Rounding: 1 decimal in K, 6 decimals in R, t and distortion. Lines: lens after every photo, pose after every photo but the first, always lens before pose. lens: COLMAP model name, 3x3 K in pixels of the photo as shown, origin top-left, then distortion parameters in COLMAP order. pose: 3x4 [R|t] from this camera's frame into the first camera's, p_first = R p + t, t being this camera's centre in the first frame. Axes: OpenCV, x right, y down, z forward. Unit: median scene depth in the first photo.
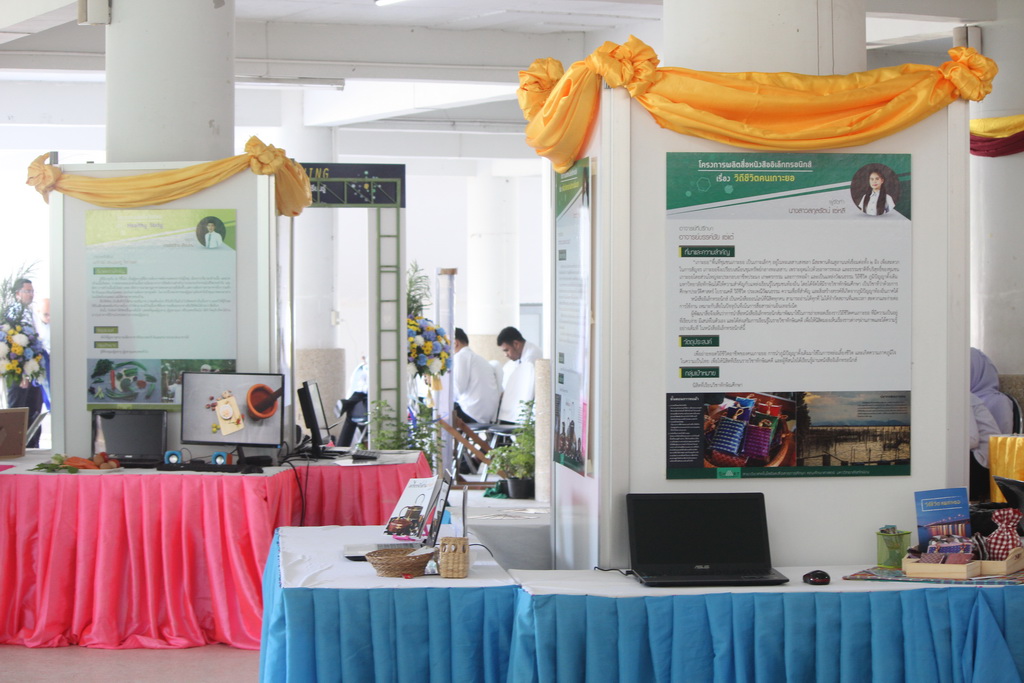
lens RADIAL K [[2617.5, 0, 513.1], [0, 2617.5, 342.6], [0, 0, 1]] dist [-0.346732, 0.000000]
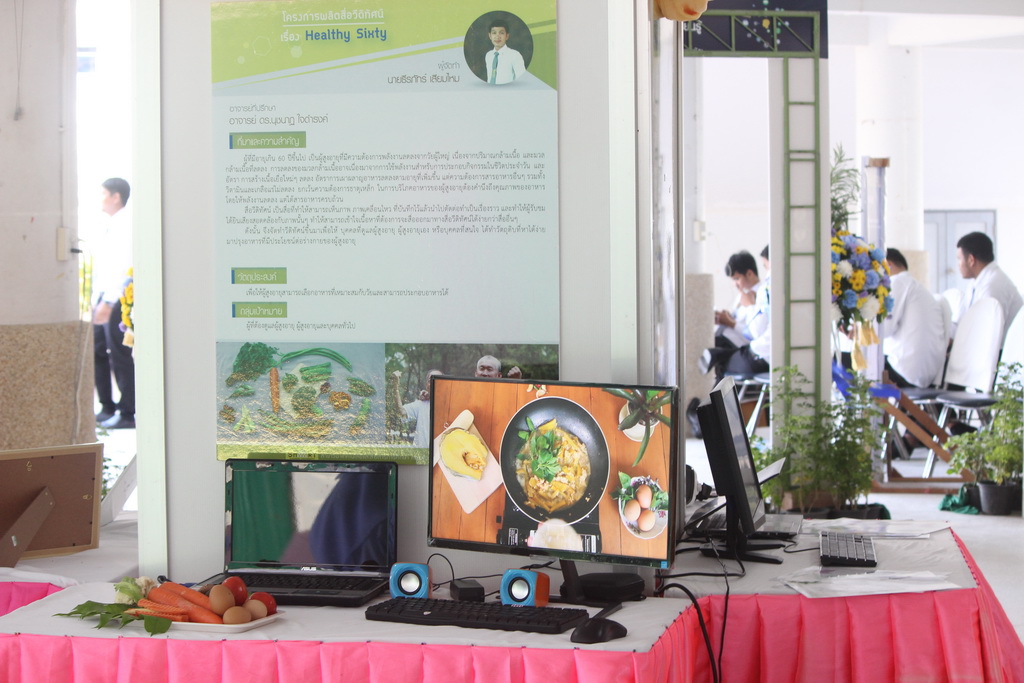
lens RADIAL K [[2617.5, 0, 514.6], [0, 2617.5, 337.5], [0, 0, 1]] dist [-0.346732, 0.000000]
pose [[0.992479, 0.001612, -0.122407, -0.060261], [0.002583, 0.999415, 0.034101, -0.009252], [0.122390, -0.034161, 0.991894, 0.567079]]
